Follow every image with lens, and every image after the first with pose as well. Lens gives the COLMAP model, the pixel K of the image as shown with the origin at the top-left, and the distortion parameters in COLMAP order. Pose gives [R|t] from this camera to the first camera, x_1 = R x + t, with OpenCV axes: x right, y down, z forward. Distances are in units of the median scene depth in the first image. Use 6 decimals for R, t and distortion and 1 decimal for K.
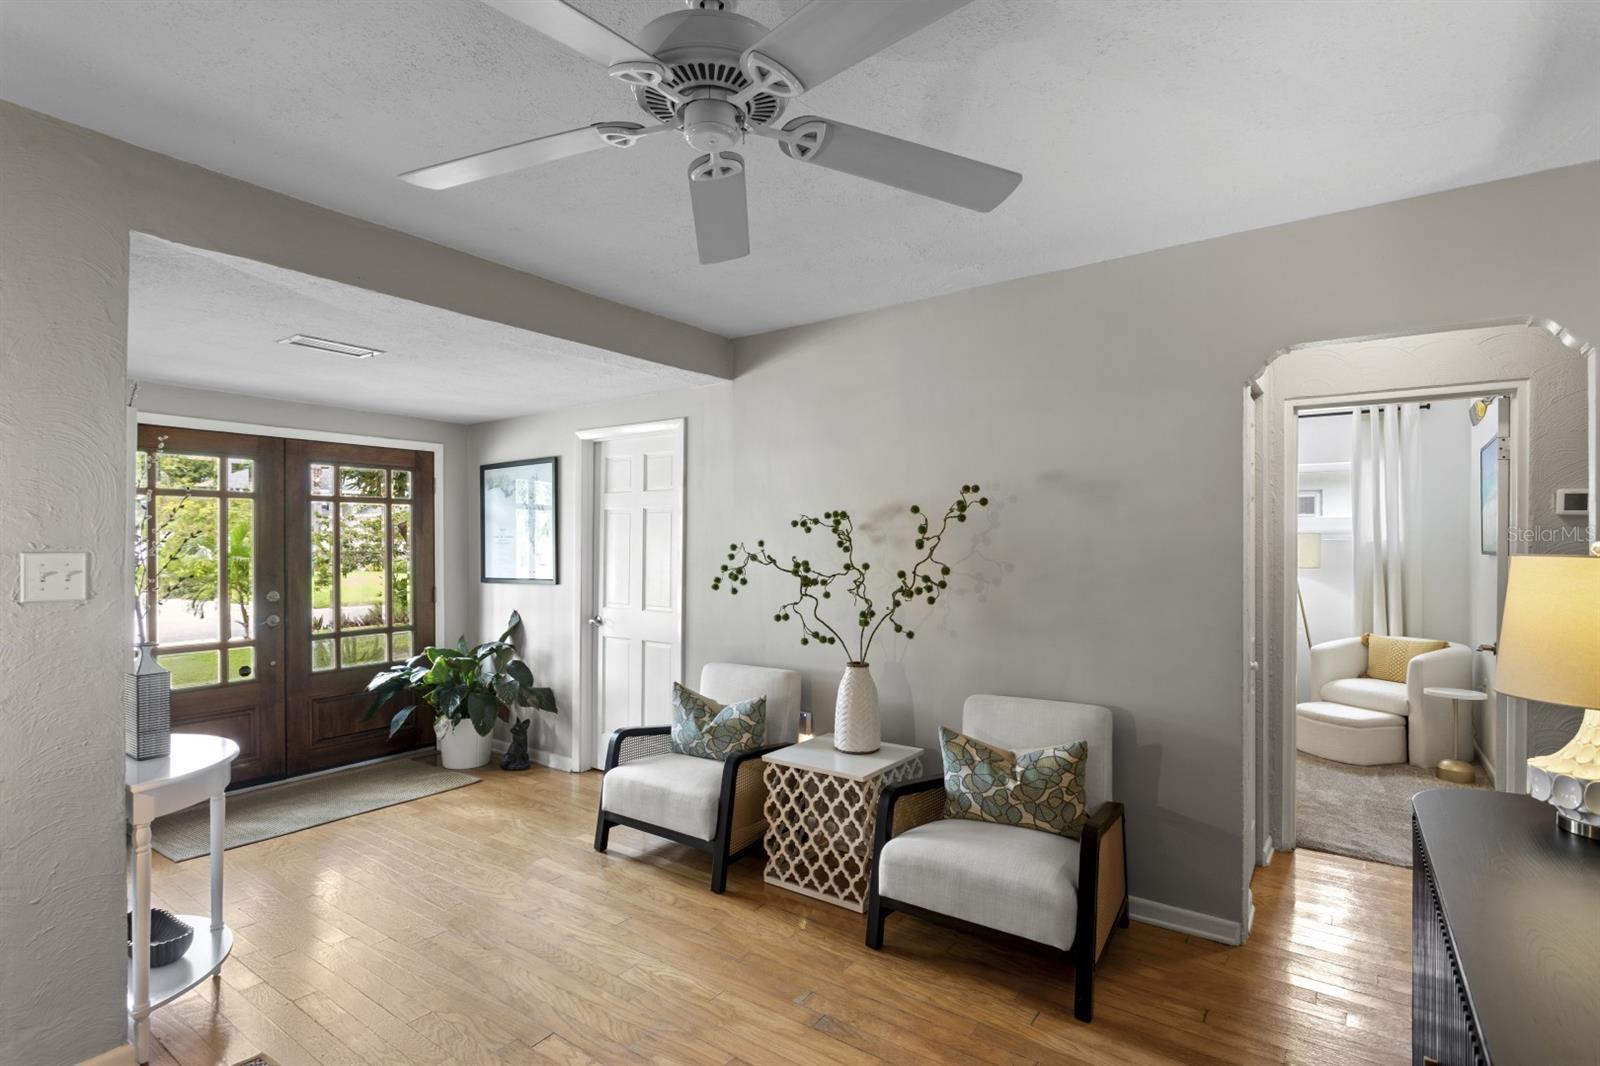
lens RADIAL K [[792.9, 0, 800.0], [0, 792.9, 533.0], [0, 0, 1]] dist [-0.002131, -0.000458]
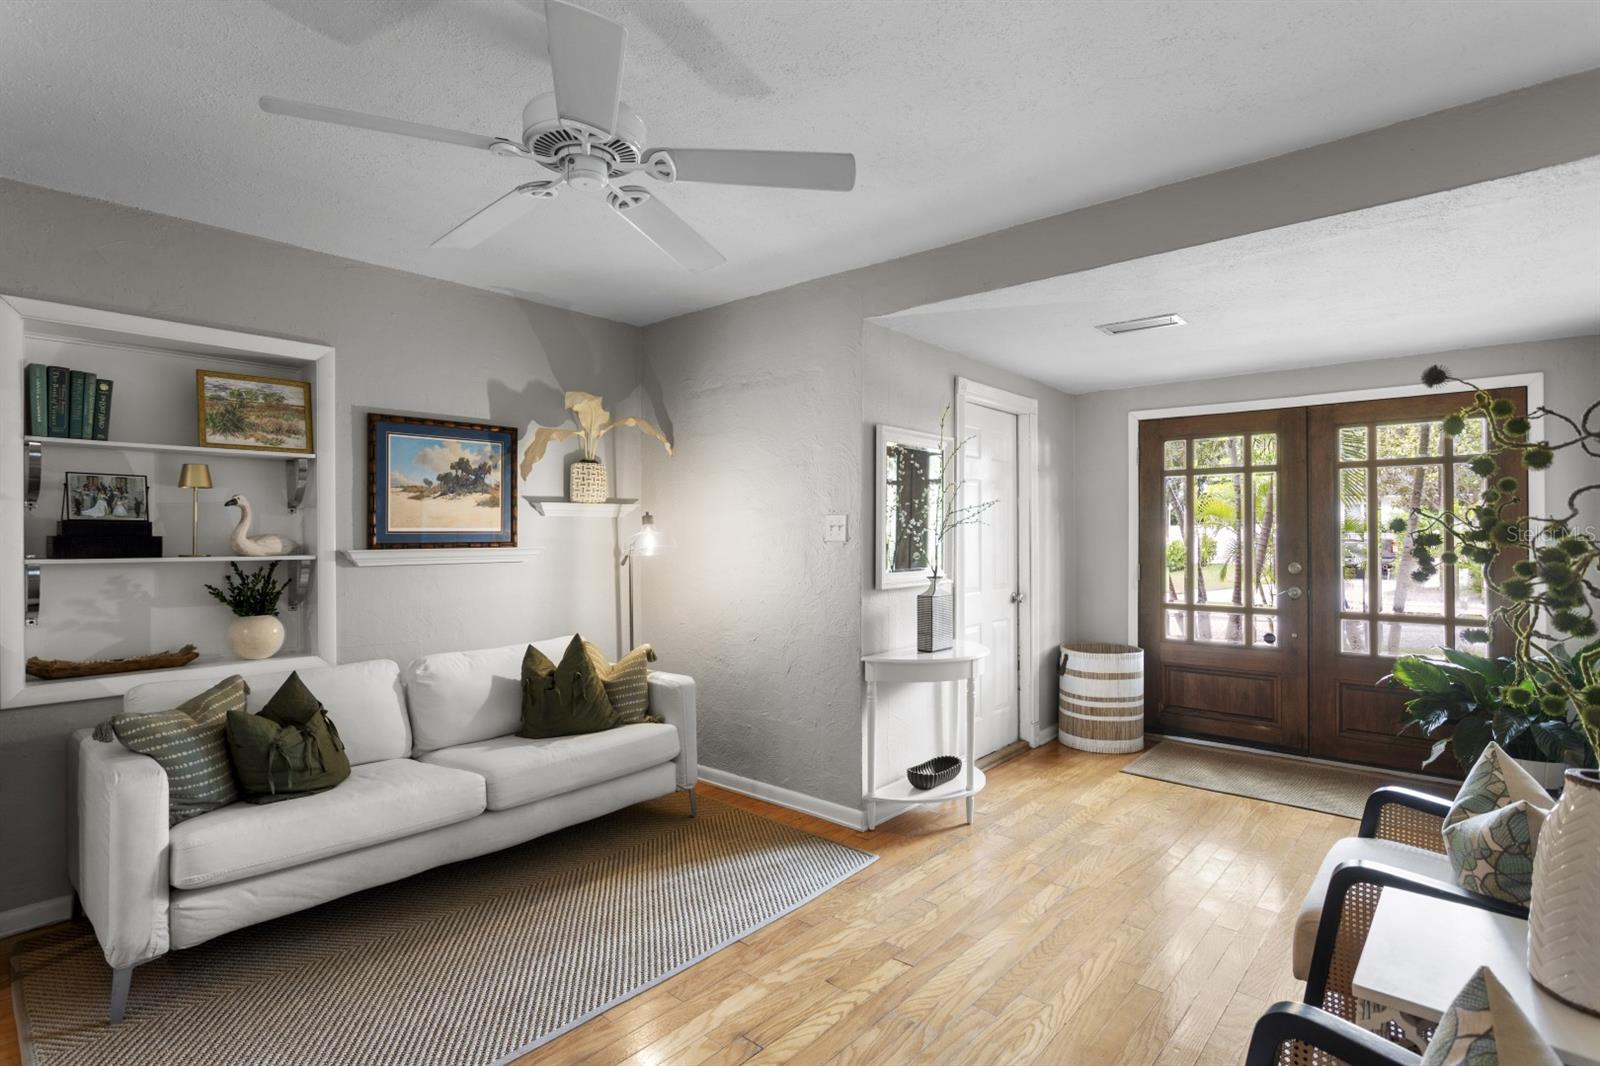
lens RADIAL K [[792.9, 0, 800.0], [0, 792.9, 533.0], [0, 0, 1]] dist [-0.002131, -0.000458]
pose [[-0.087500, 0.002742, -0.996161, 0.383166], [0.011559, 0.999932, 0.001737, 0.027562], [0.996097, -0.011363, -0.087526, 0.477621]]
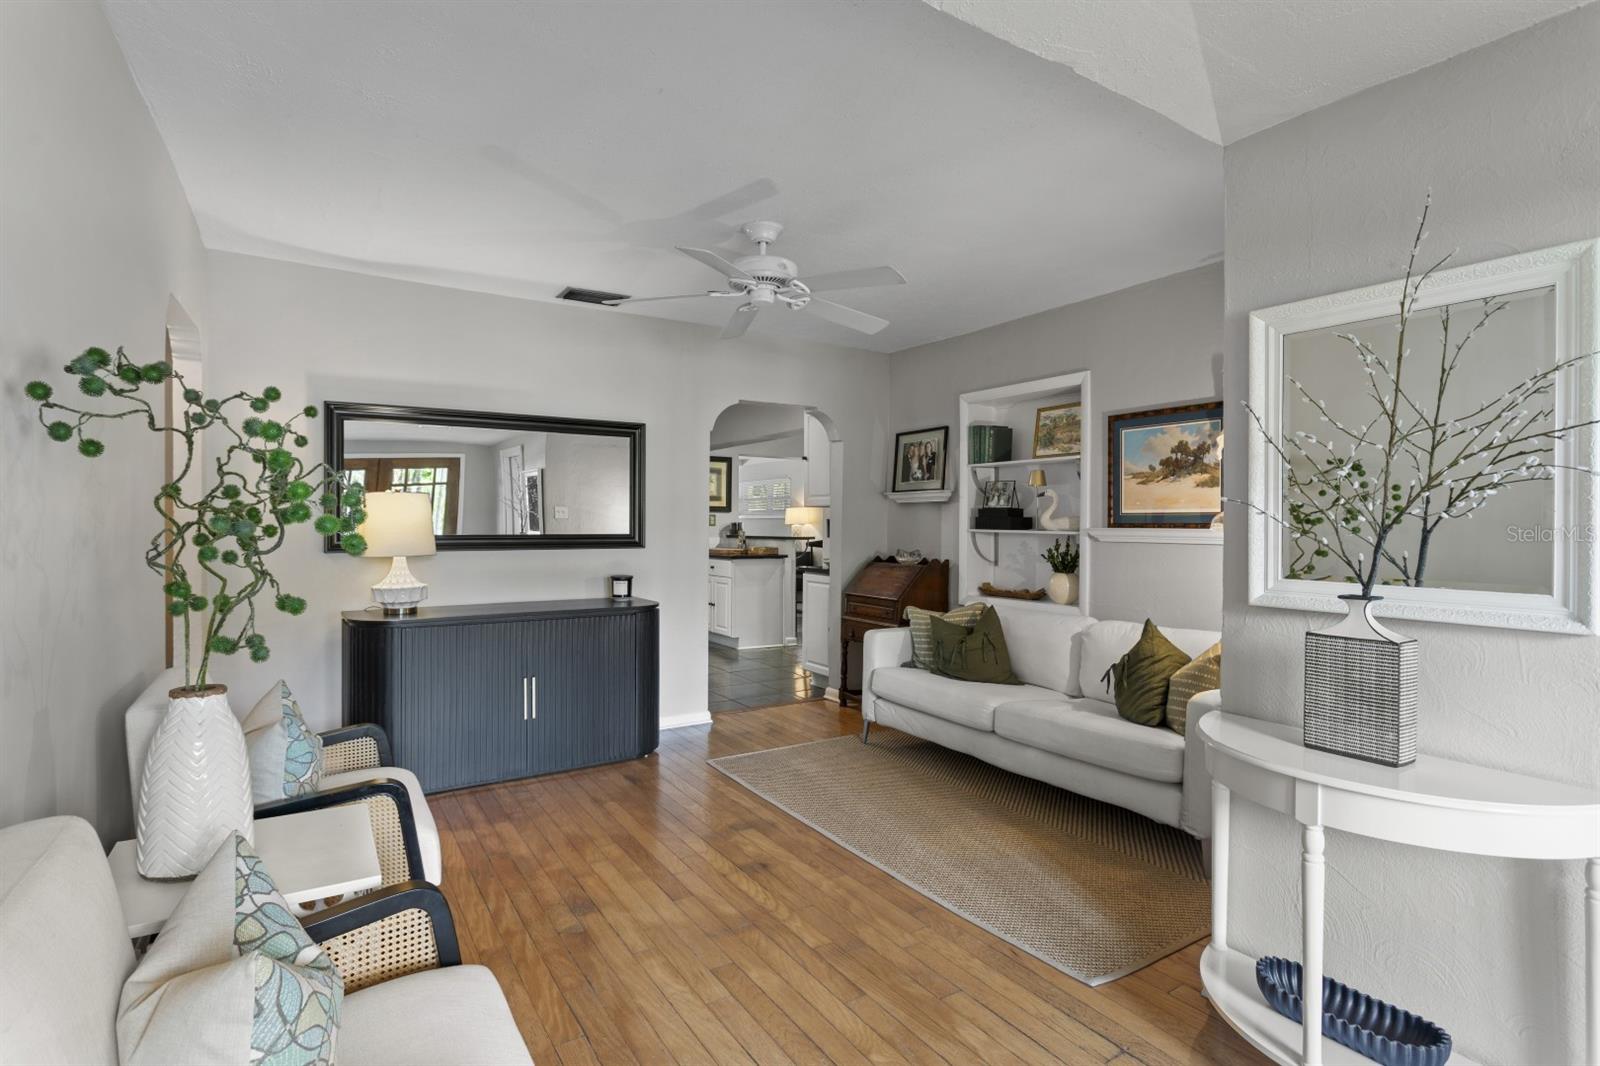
lens RADIAL K [[792.9, 0, 800.0], [0, 792.9, 533.0], [0, 0, 1]] dist [-0.002131, -0.000458]
pose [[-0.933884, -0.007125, 0.357506, -0.335742], [-0.006303, 0.999974, 0.003464, 0.045001], [-0.357521, 0.000981, -0.933905, 0.998104]]
